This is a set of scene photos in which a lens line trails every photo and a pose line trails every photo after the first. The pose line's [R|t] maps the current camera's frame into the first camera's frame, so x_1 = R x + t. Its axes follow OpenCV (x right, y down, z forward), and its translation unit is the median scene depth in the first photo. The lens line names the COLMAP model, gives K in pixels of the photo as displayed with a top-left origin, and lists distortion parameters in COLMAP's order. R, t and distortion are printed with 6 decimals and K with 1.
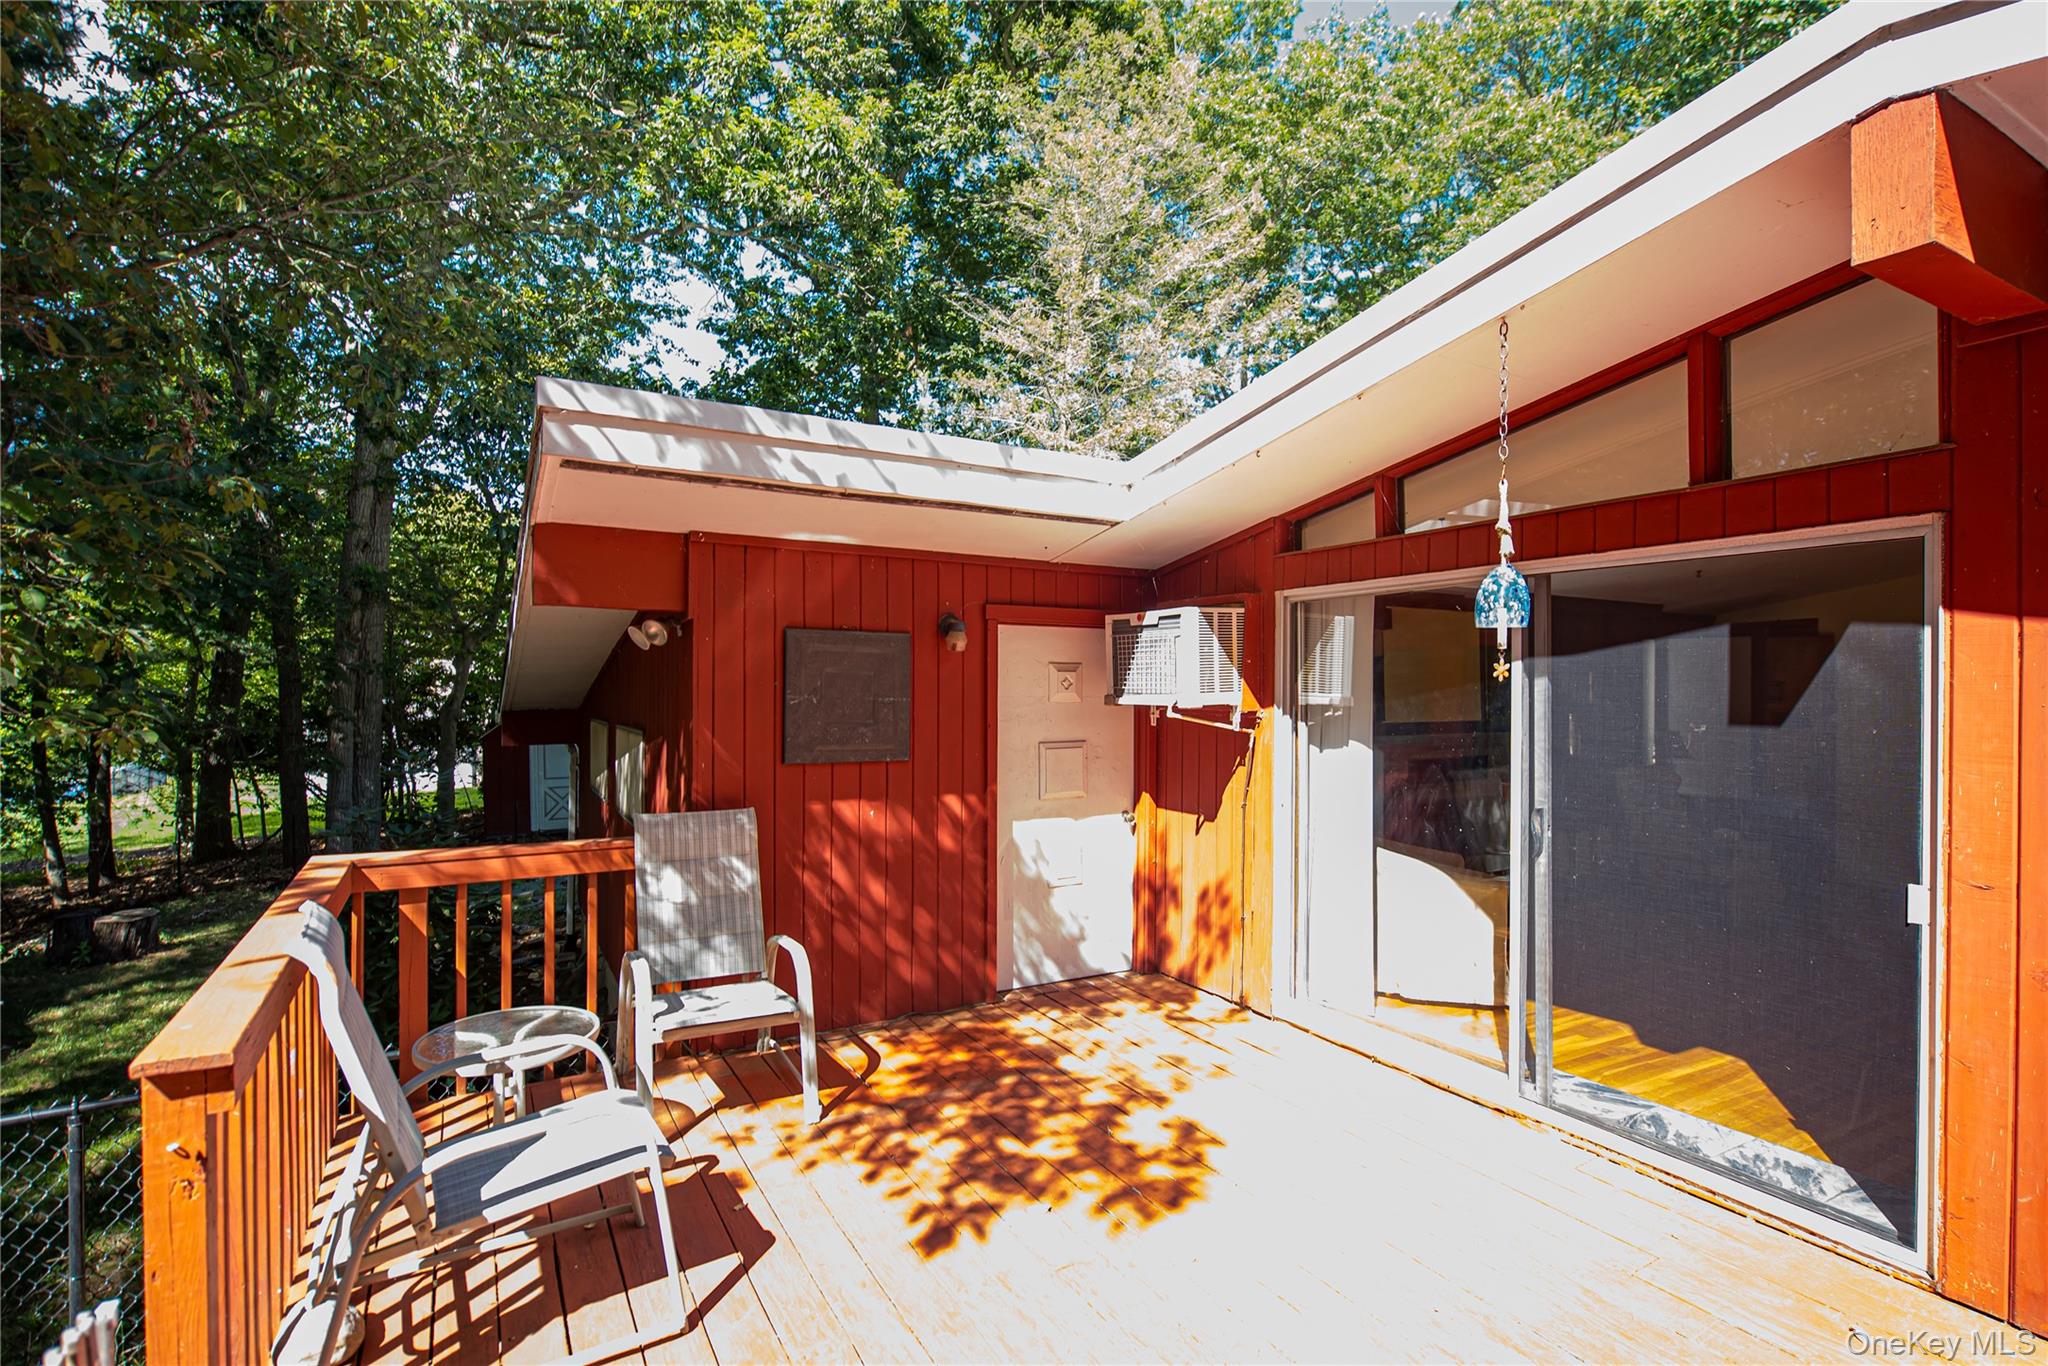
lens RADIAL K [[1002.4, 0, 1027.9], [0, 1002.4, 685.9], [0, 0, 1]] dist [0.002417, 0.000103]
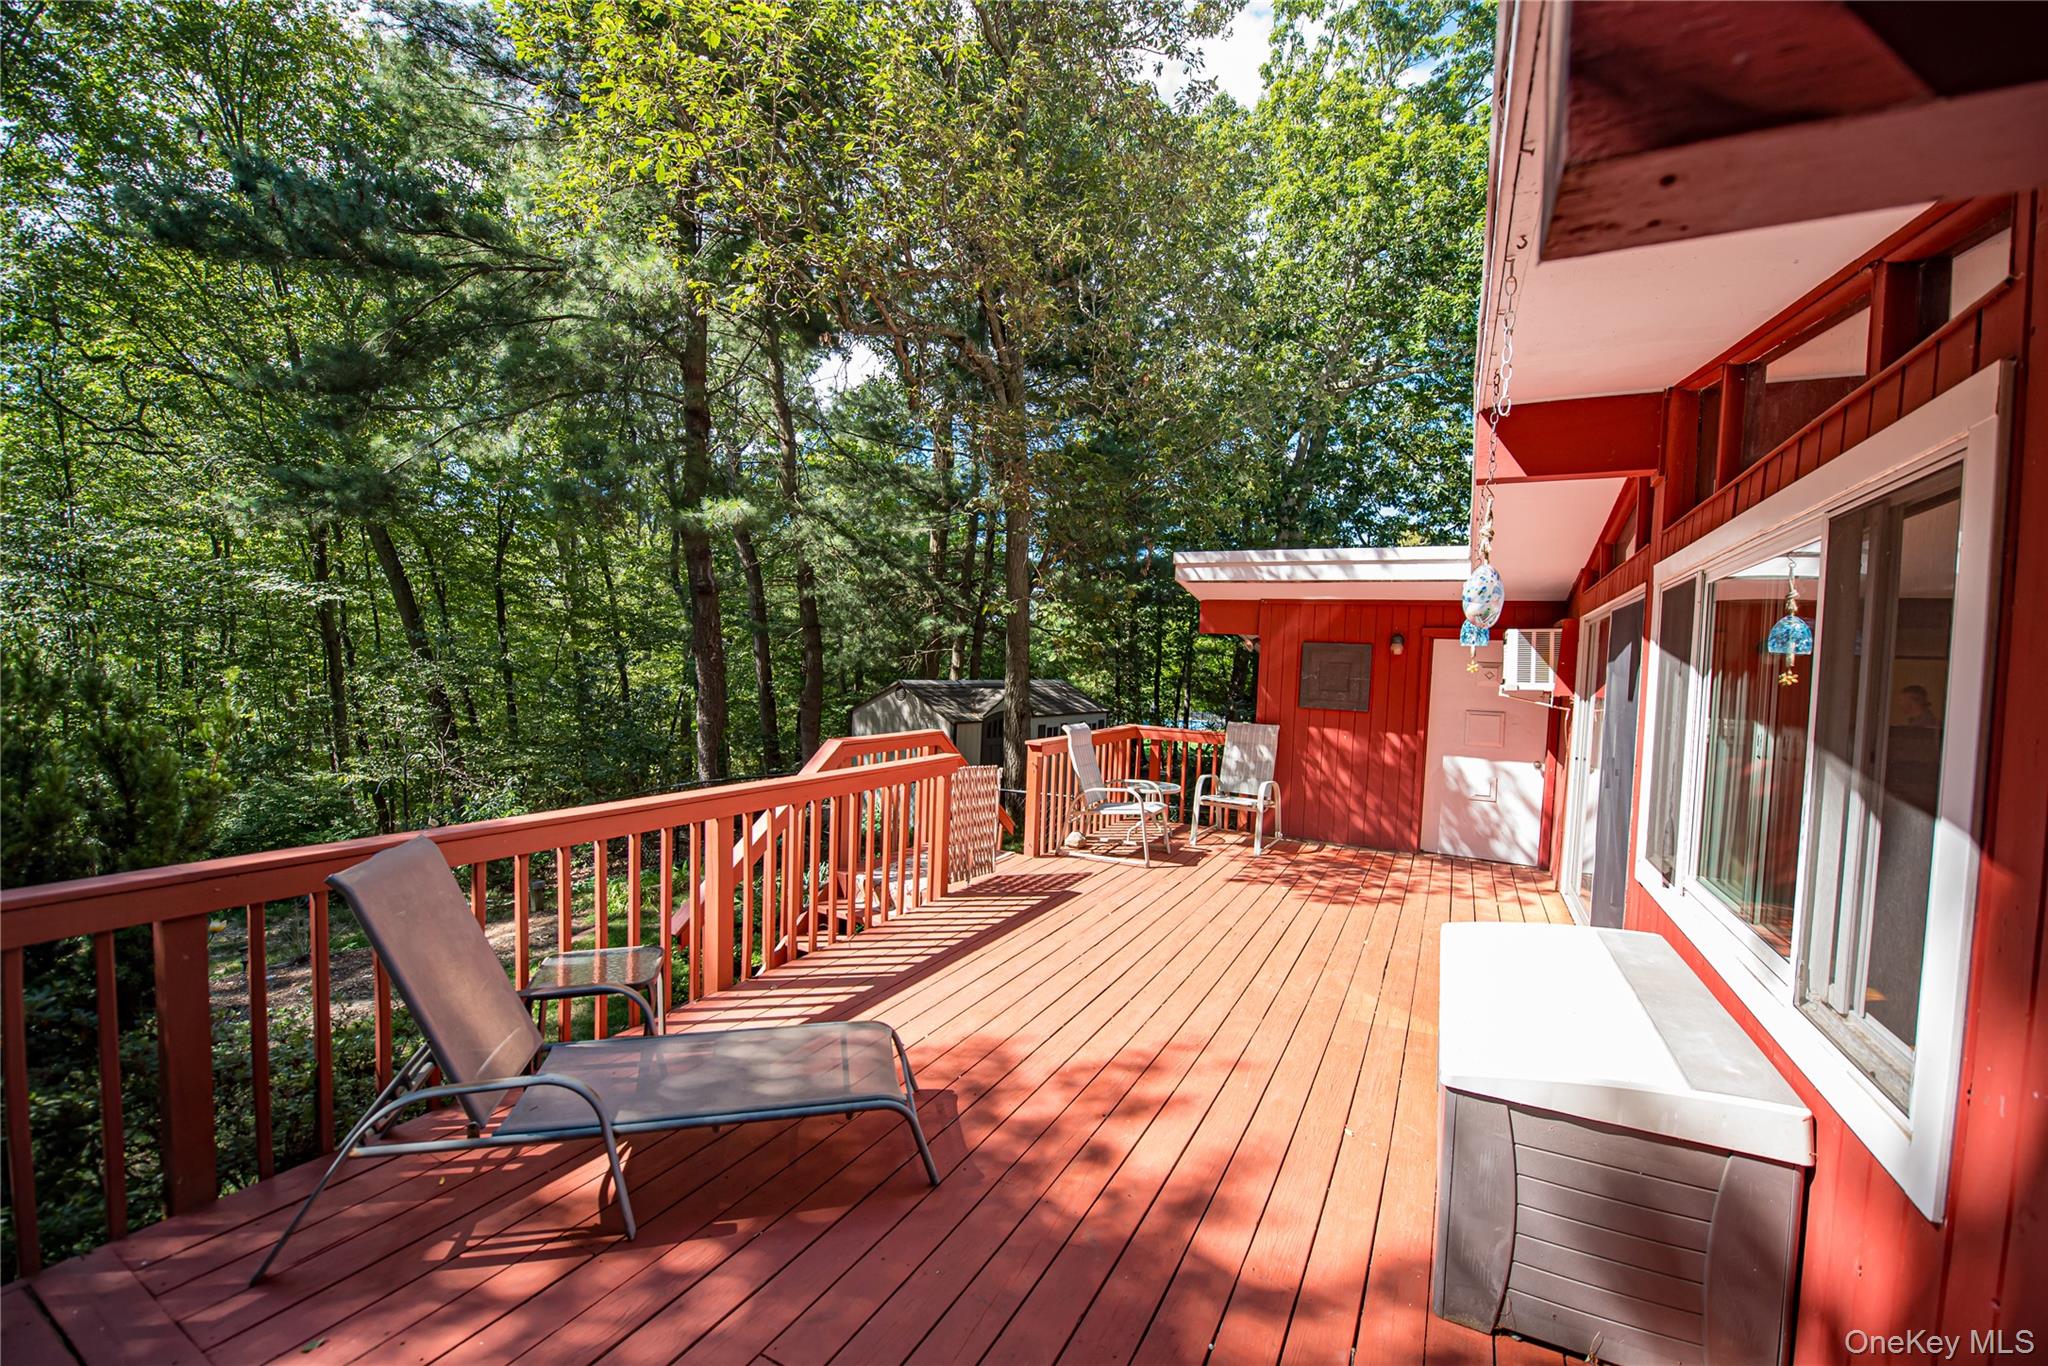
lens RADIAL K [[800.1, 0, 1025.0], [0, 800.1, 696.4], [0, 0, 1]] dist [0.010110, -0.002995]
pose [[0.521932, 0.055244, -0.851196, 0.959774], [-0.038784, 0.998405, 0.041016, 0.008311], [0.852105, 0.011605, 0.523242, -0.393356]]
